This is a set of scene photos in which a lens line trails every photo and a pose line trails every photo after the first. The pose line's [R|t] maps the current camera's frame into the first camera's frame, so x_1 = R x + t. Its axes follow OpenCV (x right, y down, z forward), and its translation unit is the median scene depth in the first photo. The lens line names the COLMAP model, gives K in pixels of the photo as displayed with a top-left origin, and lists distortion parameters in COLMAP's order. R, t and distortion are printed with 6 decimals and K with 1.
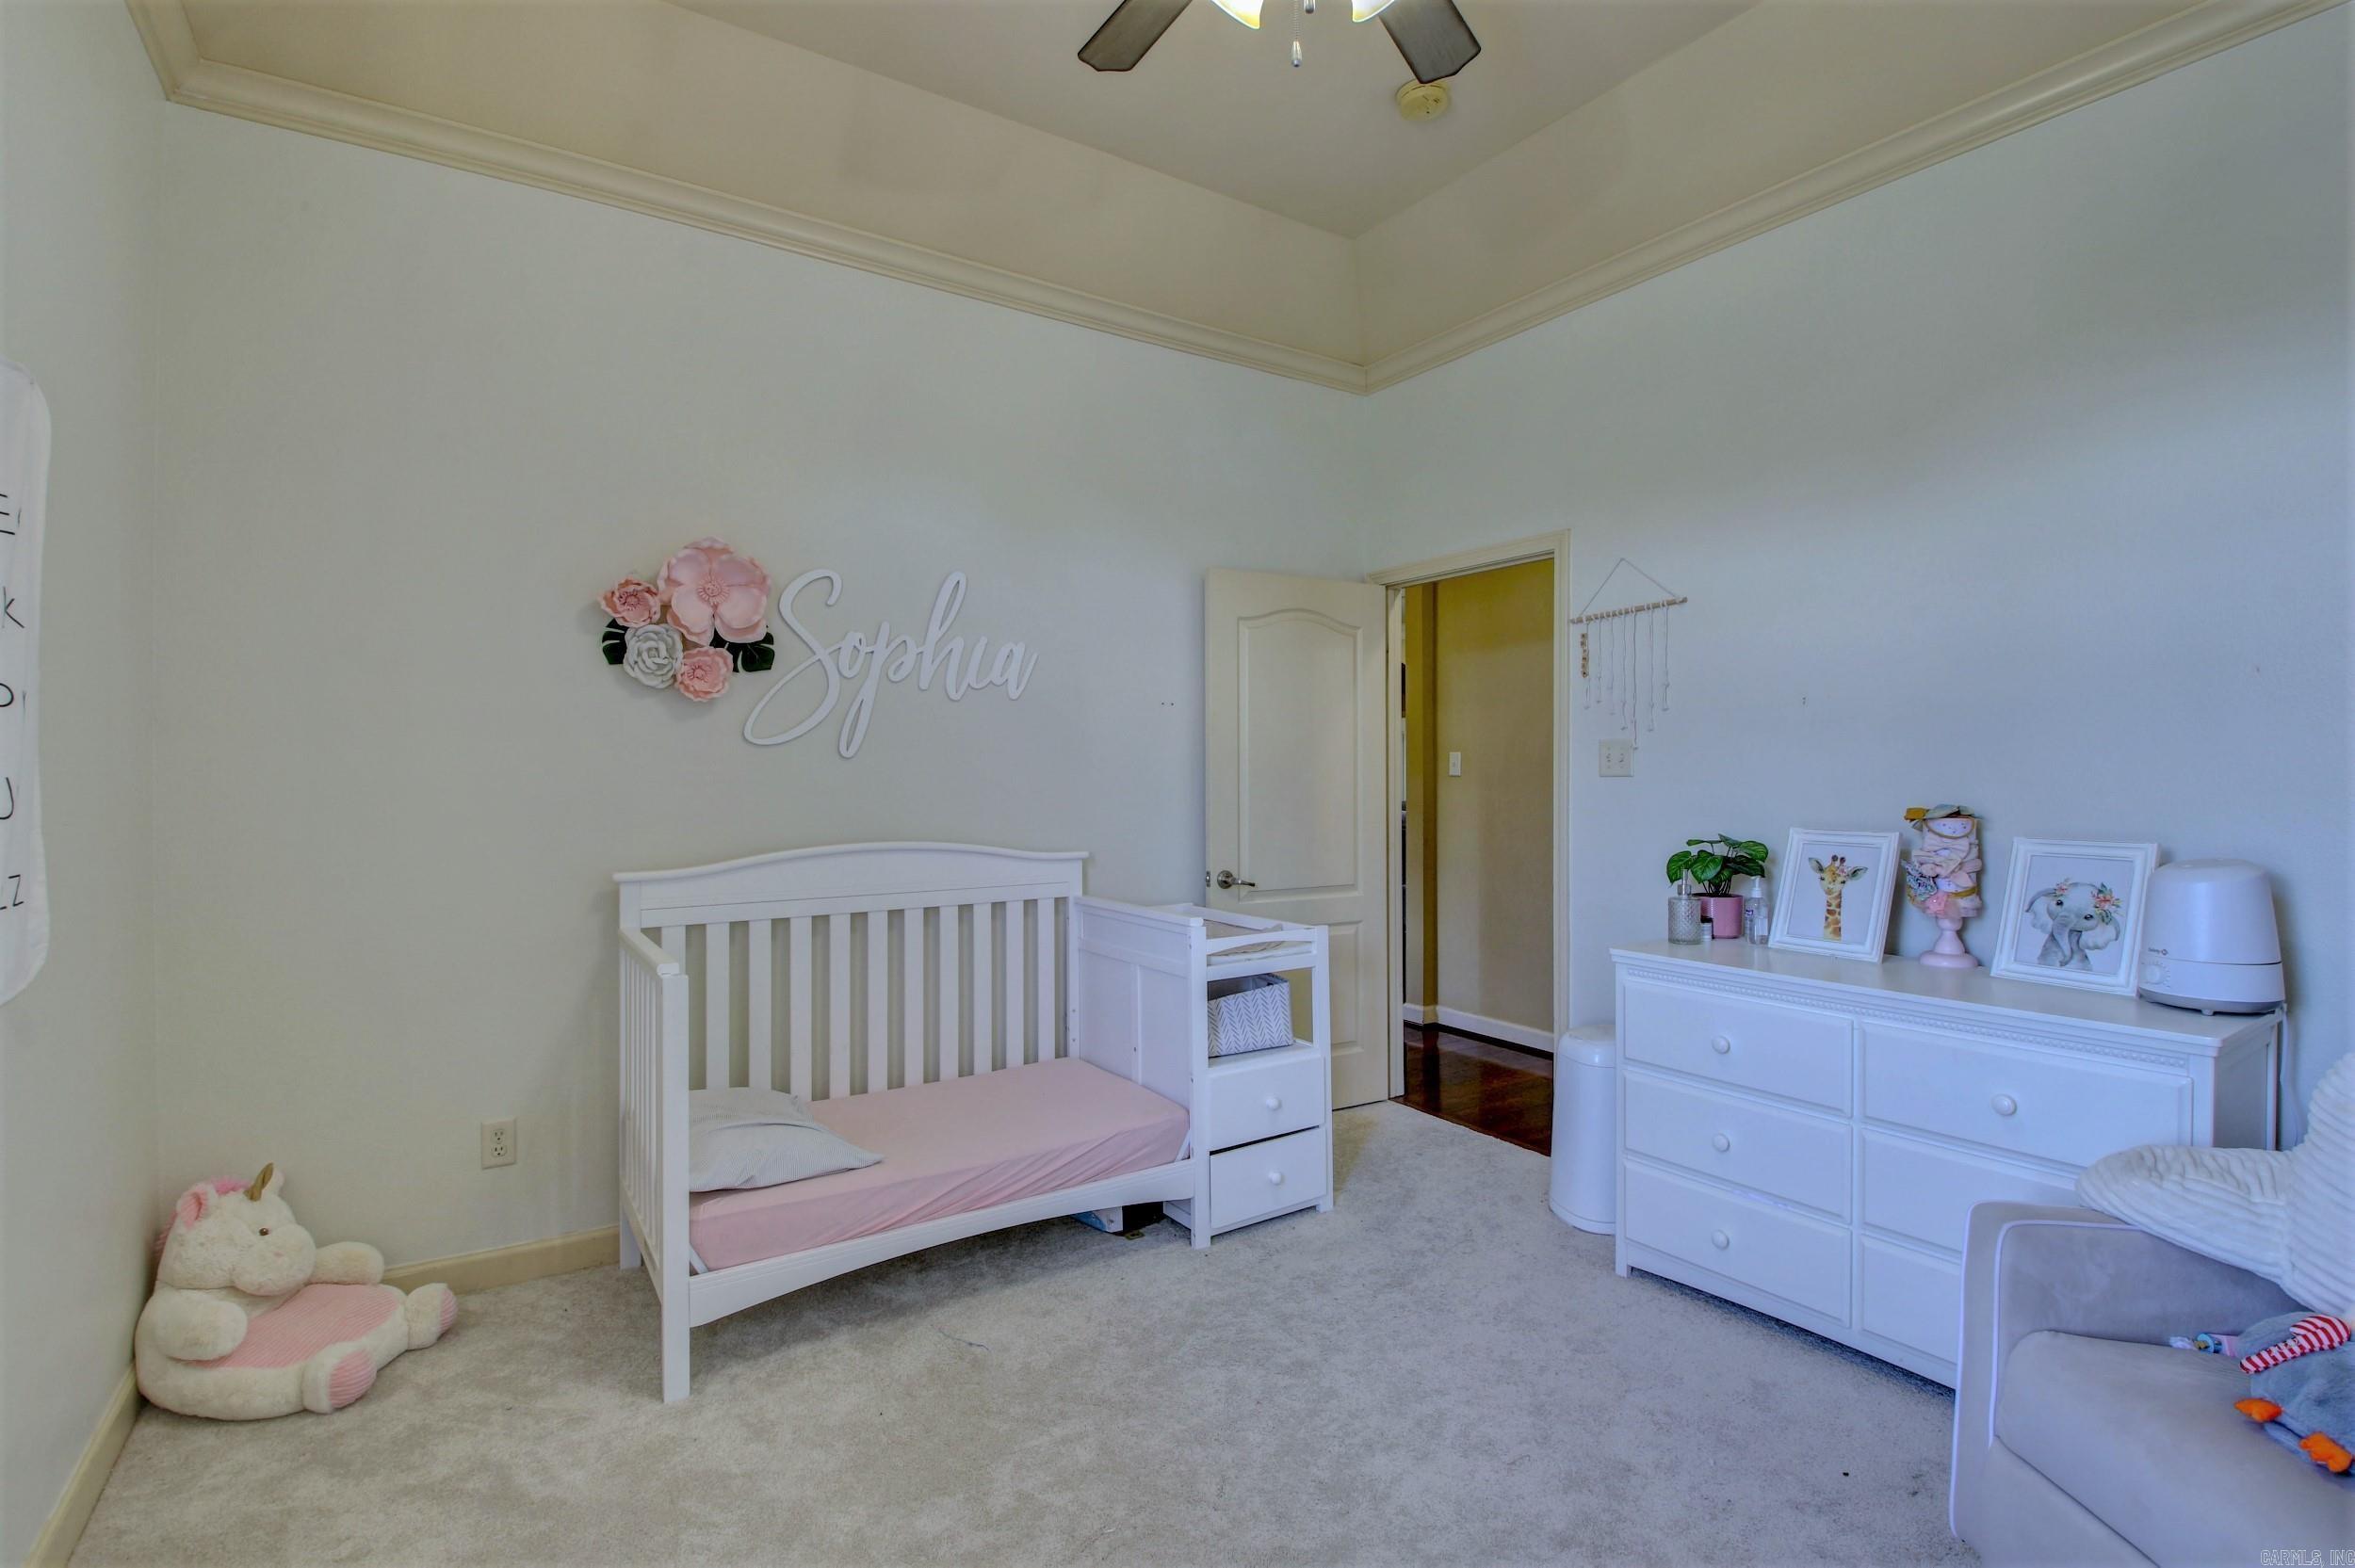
lens RADIAL K [[1110.5, 0, 1178.6], [0, 1110.5, 778.4], [0, 0, 1]] dist [-0.000423, -0.013714]
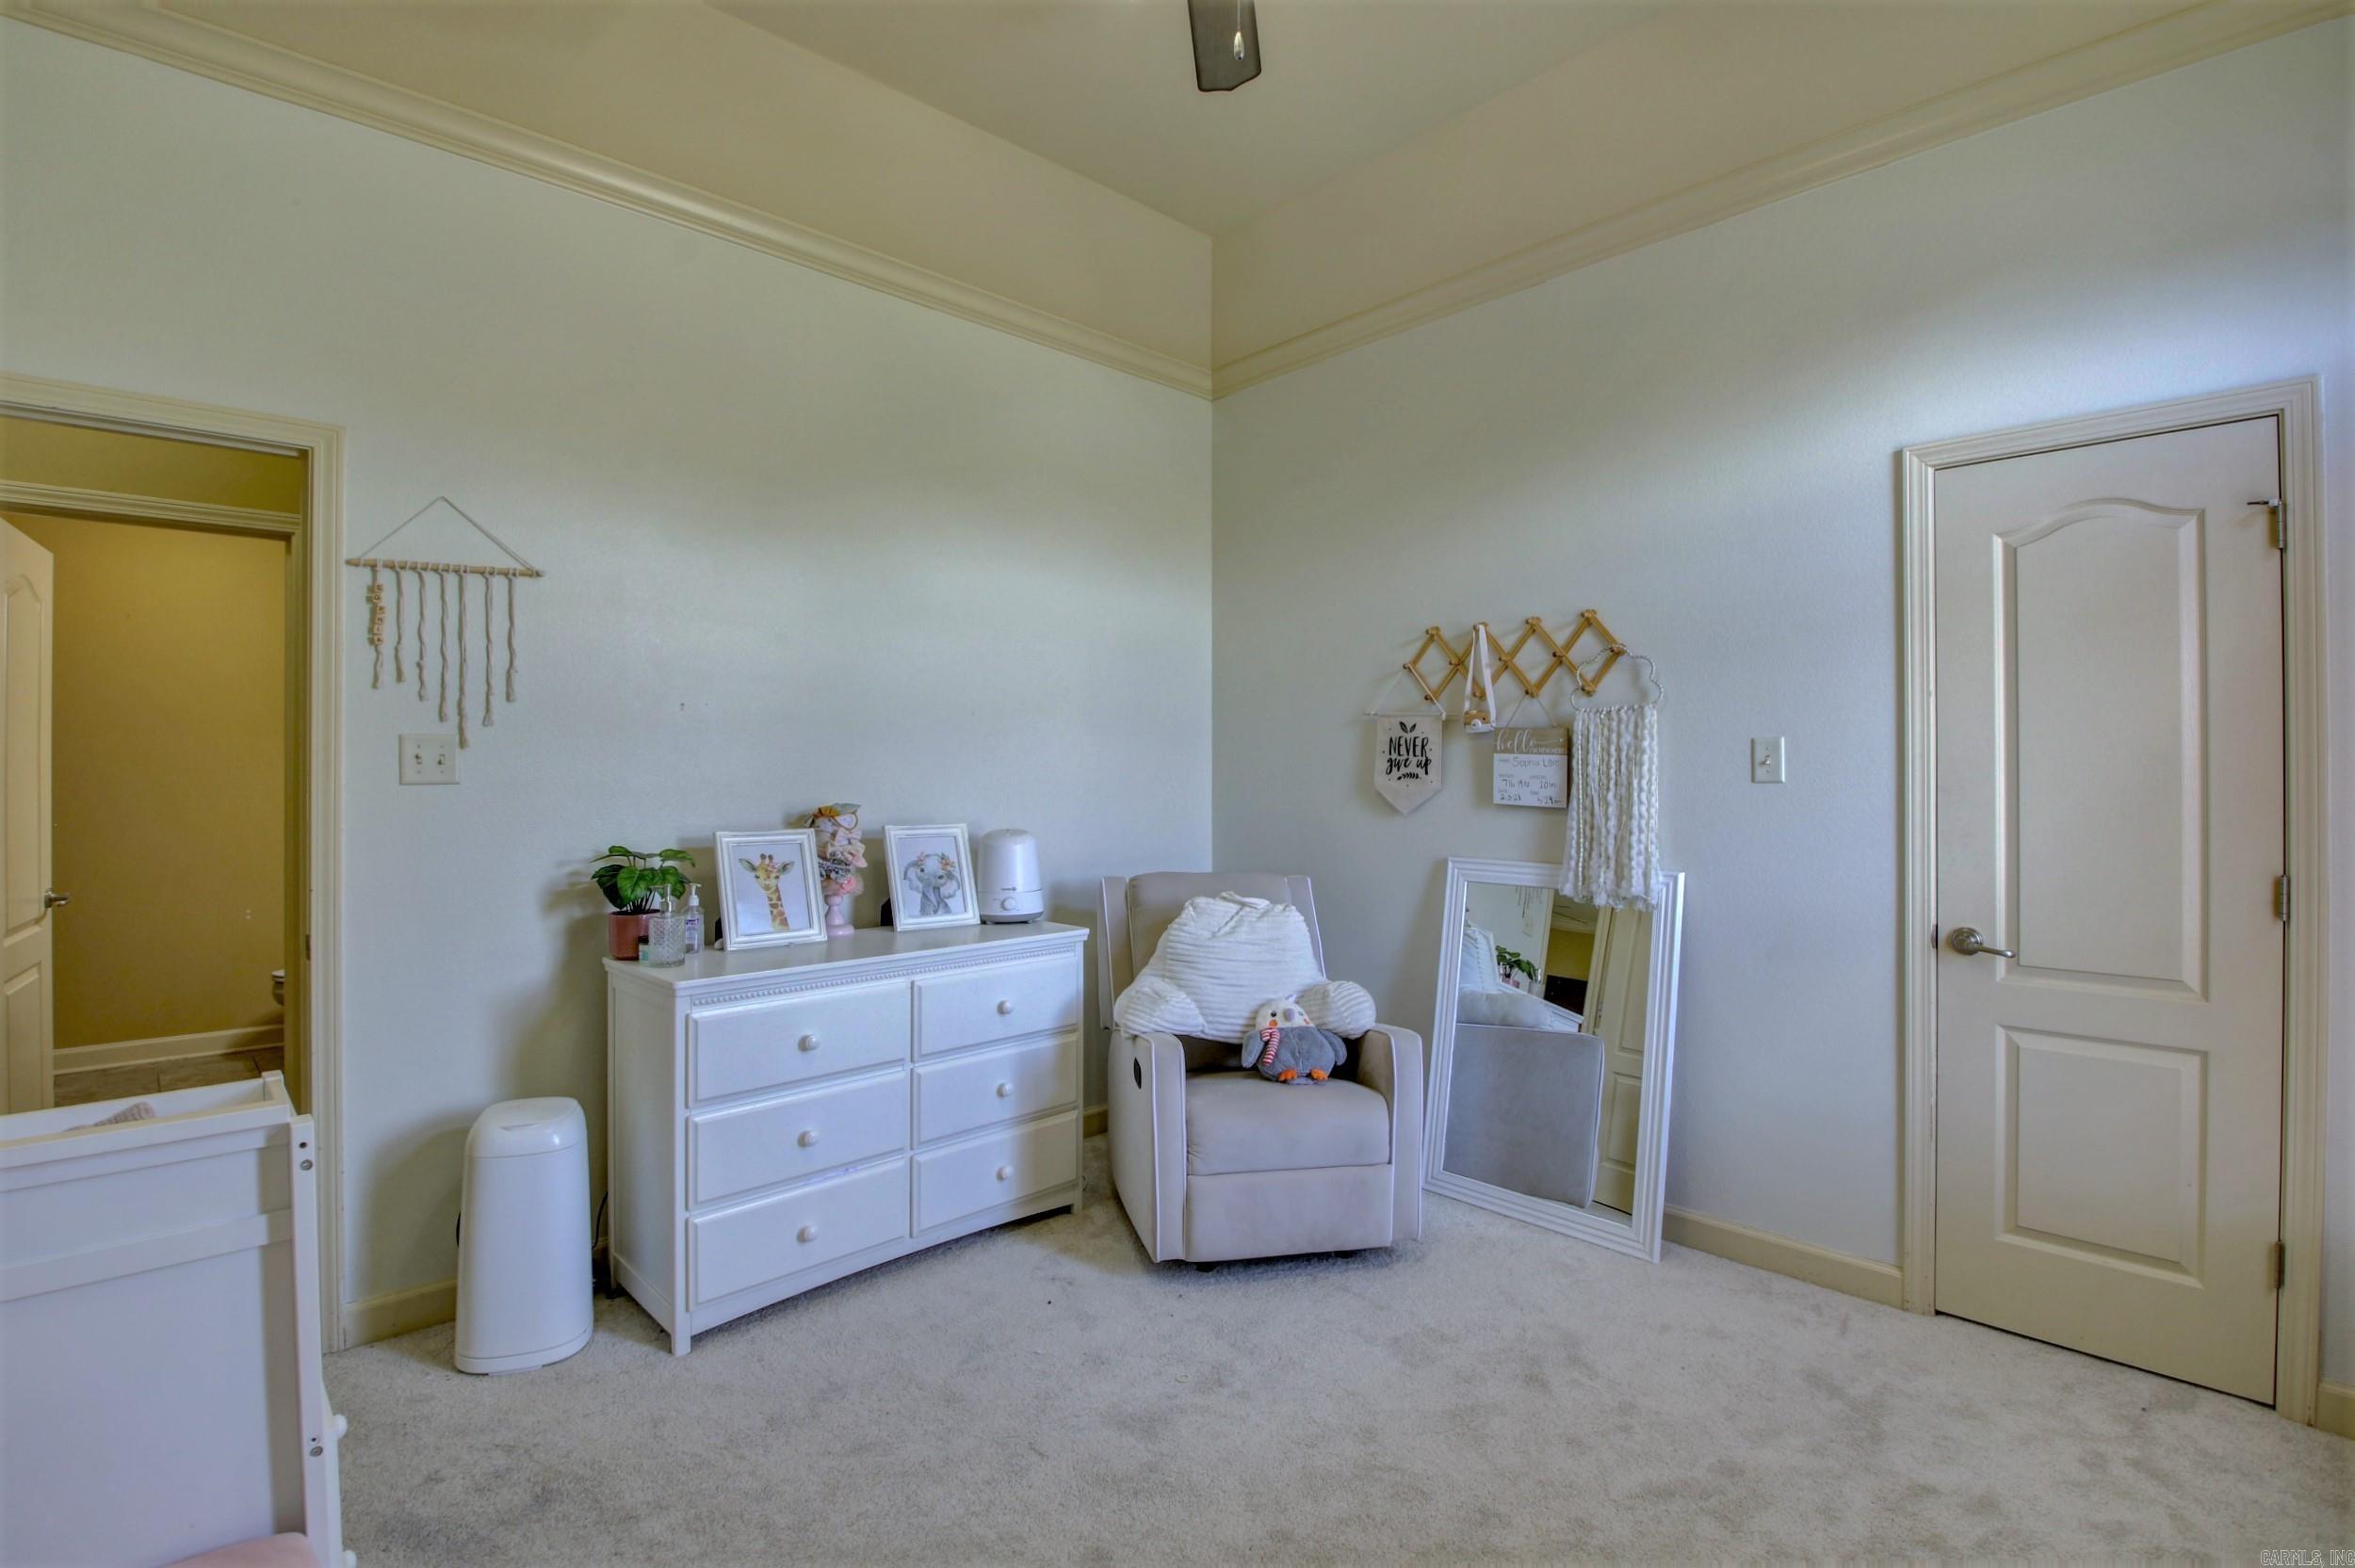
lens RADIAL K [[1110.5, 0, 1179.0], [0, 1110.5, 774.0], [0, 0, 1]] dist [-0.000423, -0.013714]
pose [[-0.188650, 0.000752, 0.982044, -0.545803], [0.007998, 0.999968, 0.000771, -0.006248], [-0.982012, 0.008000, -0.188650, 0.797958]]
